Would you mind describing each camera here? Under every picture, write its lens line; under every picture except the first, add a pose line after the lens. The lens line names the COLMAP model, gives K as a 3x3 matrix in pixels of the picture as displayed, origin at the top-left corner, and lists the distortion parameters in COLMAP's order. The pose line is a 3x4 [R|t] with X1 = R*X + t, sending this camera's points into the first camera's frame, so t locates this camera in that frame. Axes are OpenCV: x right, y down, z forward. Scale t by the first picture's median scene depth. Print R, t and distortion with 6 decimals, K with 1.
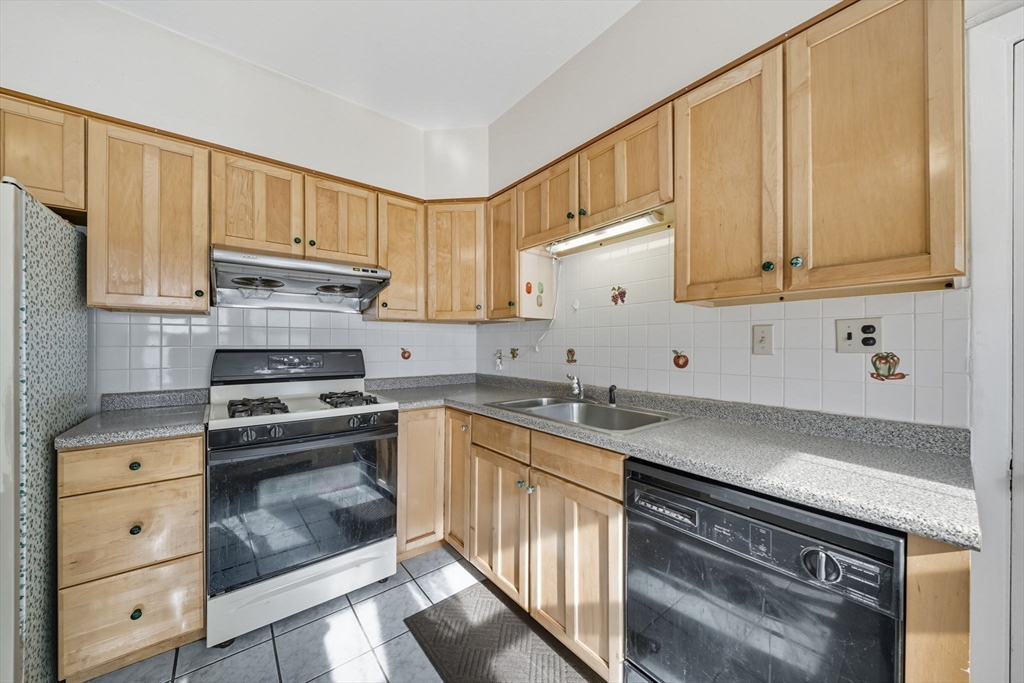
lens RADIAL K [[355.2, 0, 511.7], [0, 355.2, 347.3], [0, 0, 1]] dist [0.000319, -0.005445]
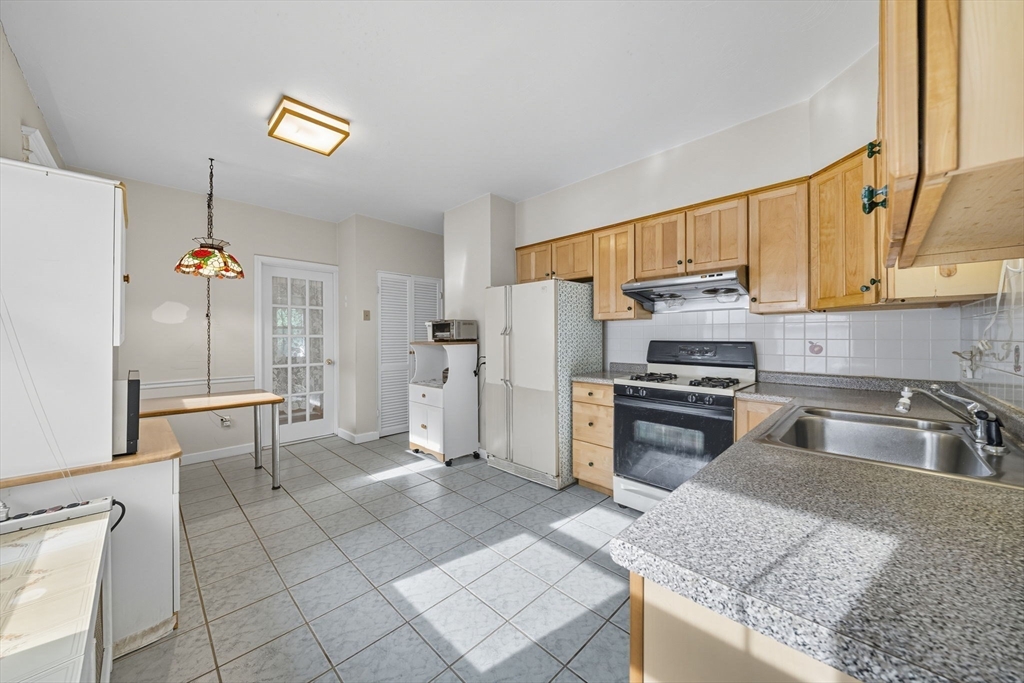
lens RADIAL K [[359.9, 0, 510.6], [0, 359.9, 342.7], [0, 0, 1]] dist [0.009205, -0.005793]
pose [[0.106646, 0.015311, -0.994179, 0.732070], [-0.004060, 0.999880, 0.014963, -0.005992], [0.994289, 0.002440, 0.106695, 0.193773]]
